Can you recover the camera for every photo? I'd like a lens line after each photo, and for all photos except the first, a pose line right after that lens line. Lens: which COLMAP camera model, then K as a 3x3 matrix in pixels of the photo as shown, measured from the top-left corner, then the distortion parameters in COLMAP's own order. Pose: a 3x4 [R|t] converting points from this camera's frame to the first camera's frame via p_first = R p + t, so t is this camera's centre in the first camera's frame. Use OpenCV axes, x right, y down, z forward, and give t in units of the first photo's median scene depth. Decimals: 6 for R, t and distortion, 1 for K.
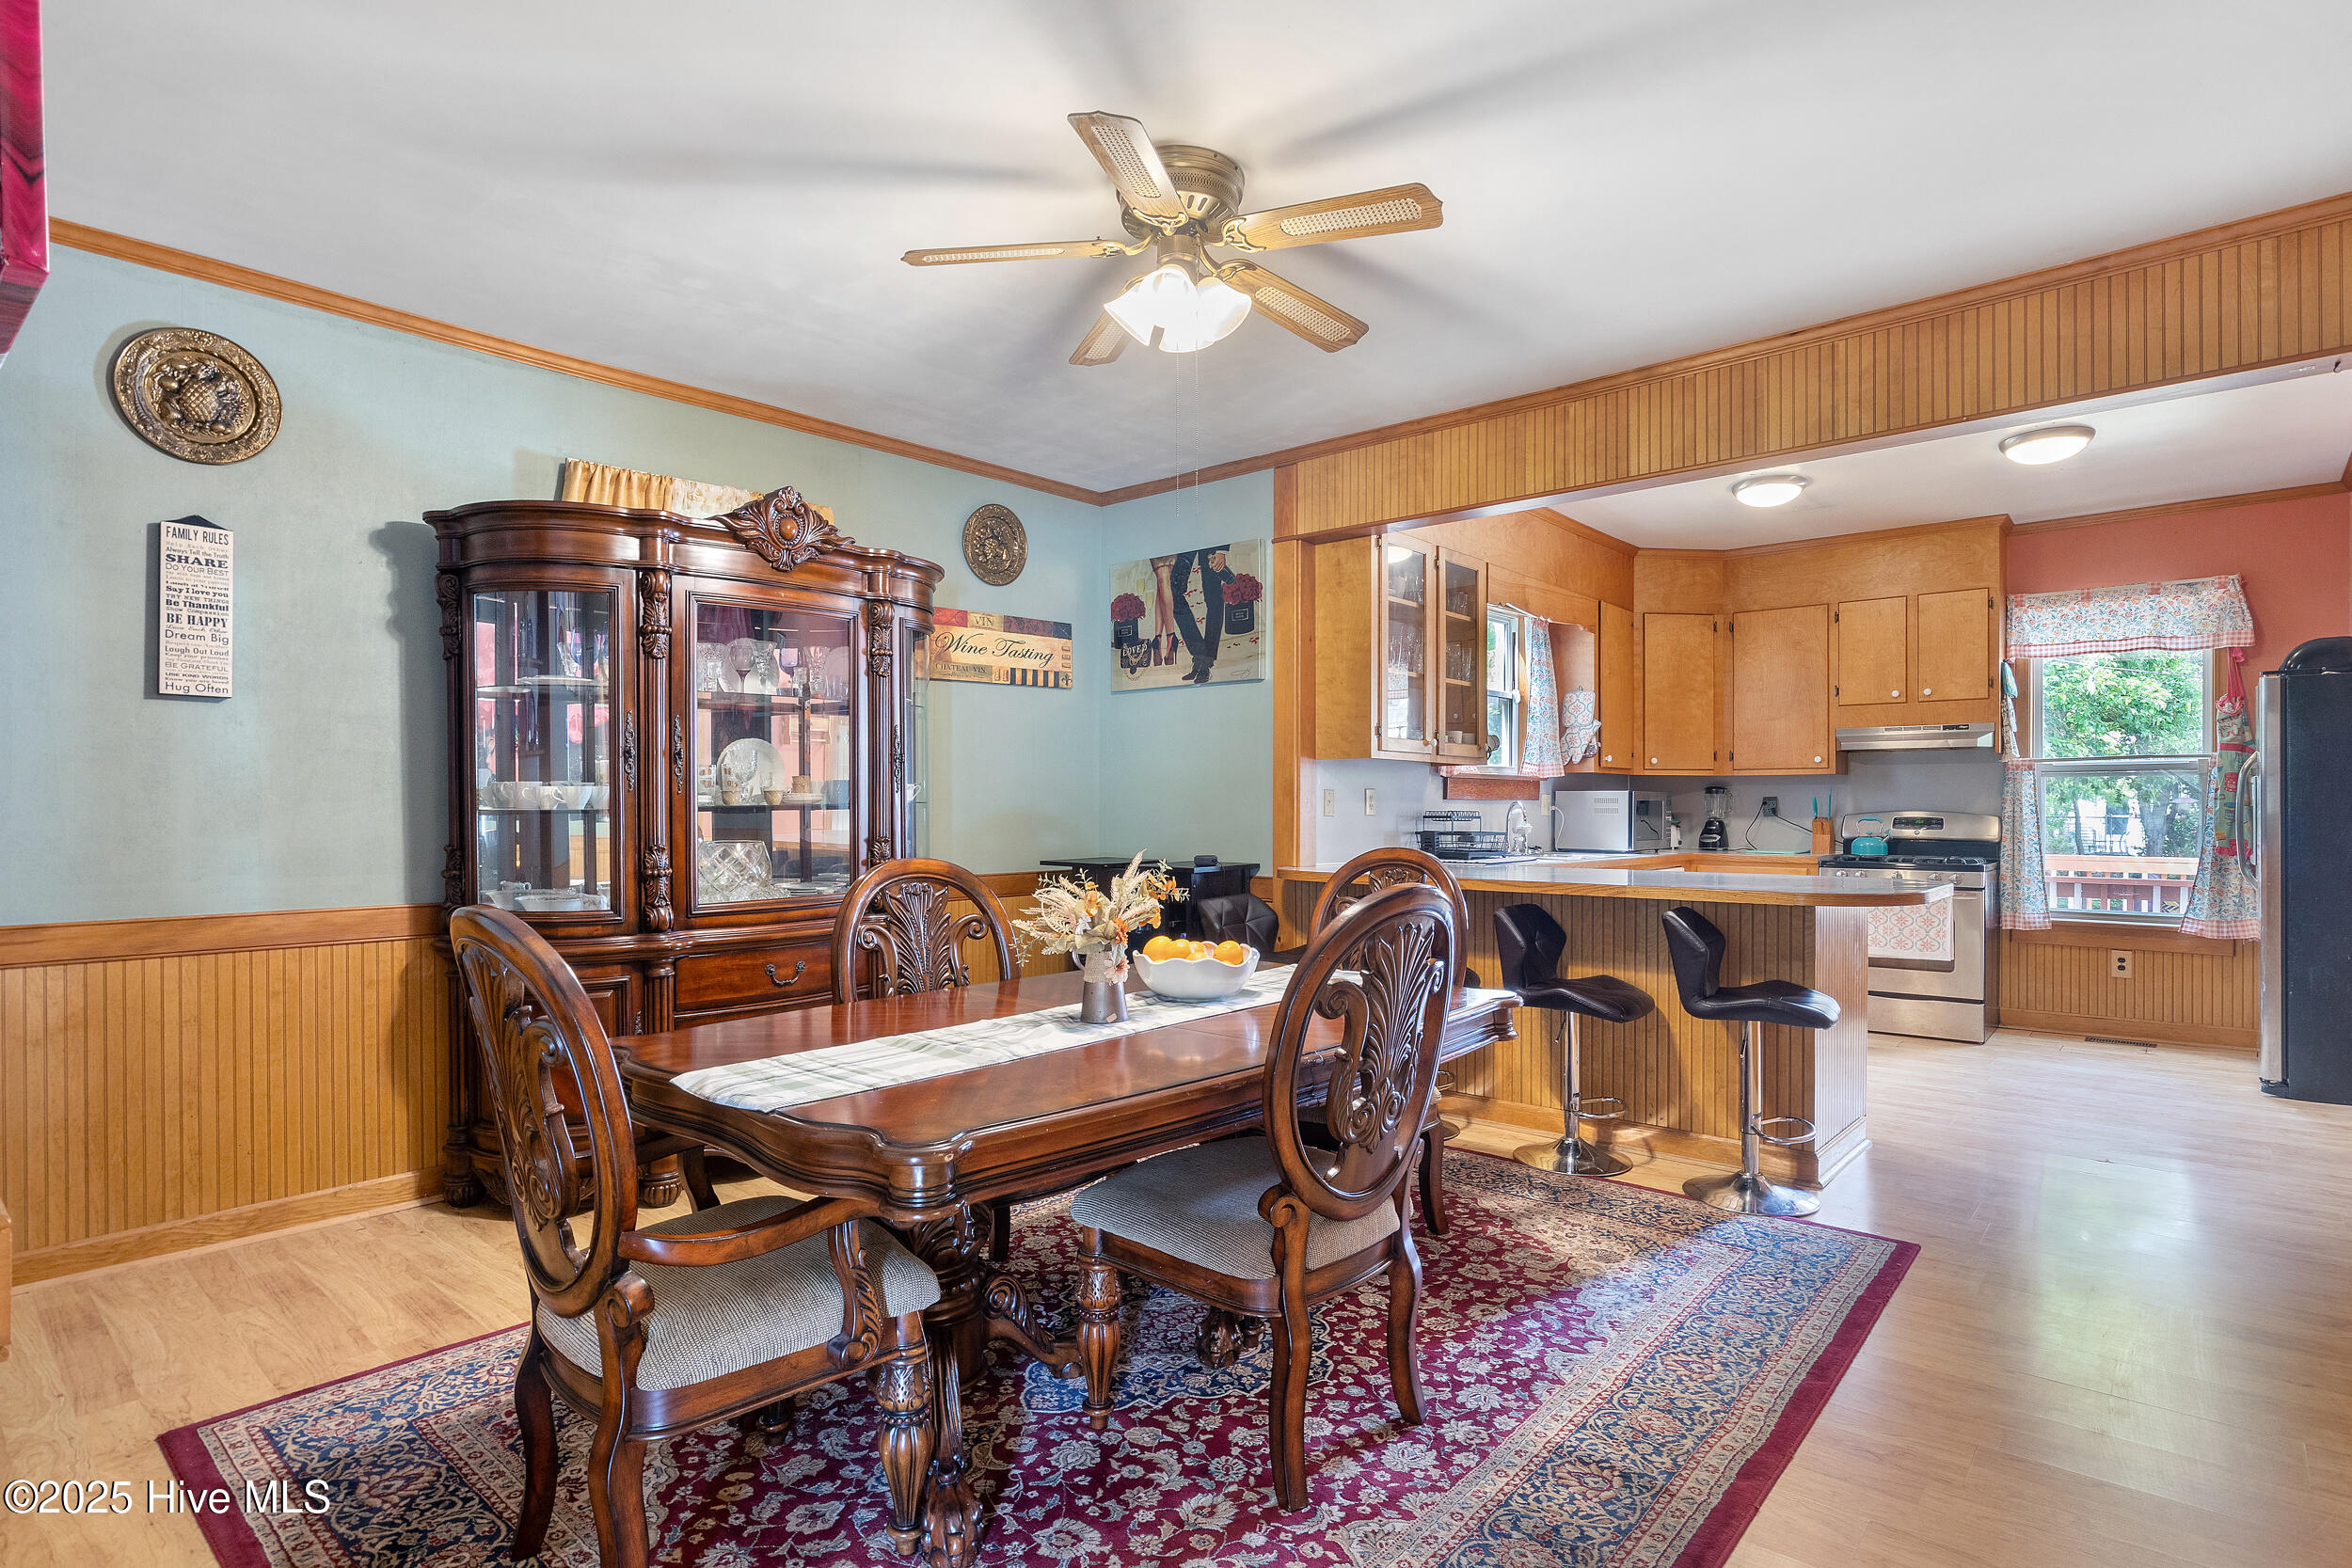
lens RADIAL K [[1199.9, 0, 1175.3], [0, 1199.9, 797.5], [0, 0, 1]] dist [-0.034181, 0.019027]
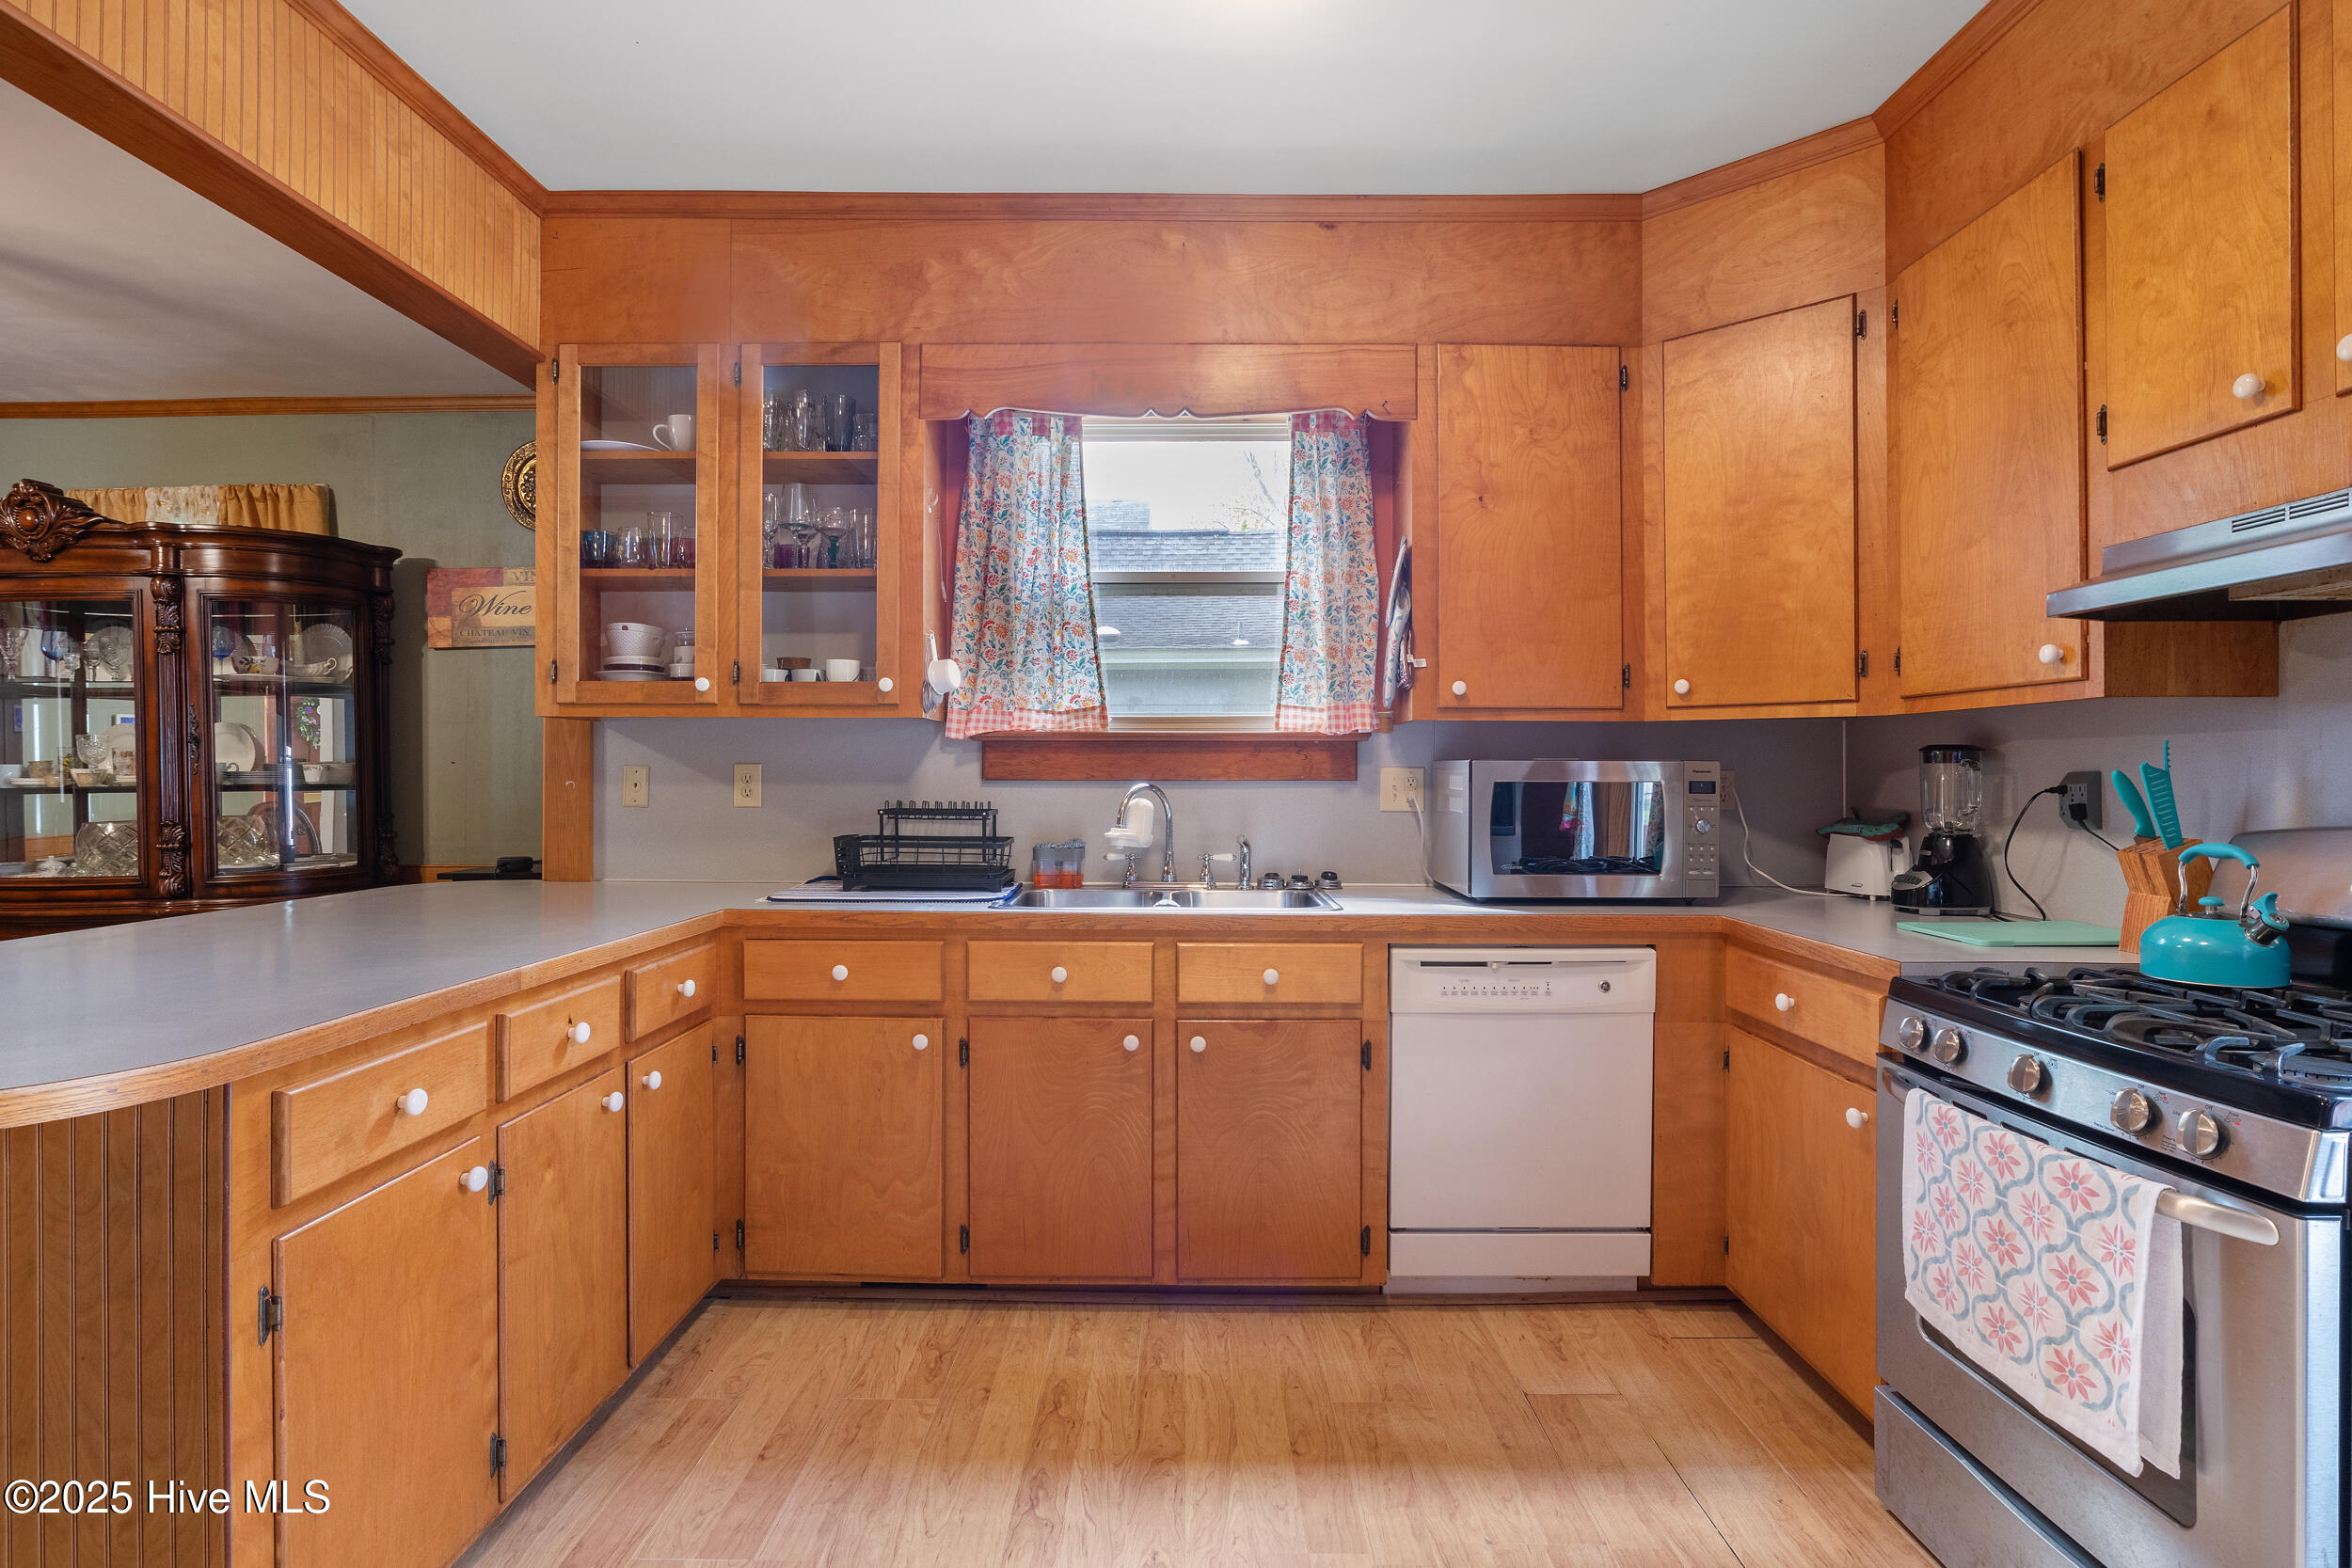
lens RADIAL K [[1199.9, 0, 1175.3], [0, 1199.9, 797.5], [0, 0, 1]] dist [-0.034181, 0.019027]
pose [[0.649963, 0.009865, -0.759902, 0.635894], [0.000963, 0.999904, 0.013804, 0.002808], [0.759965, -0.009704, 0.649891, 0.619255]]
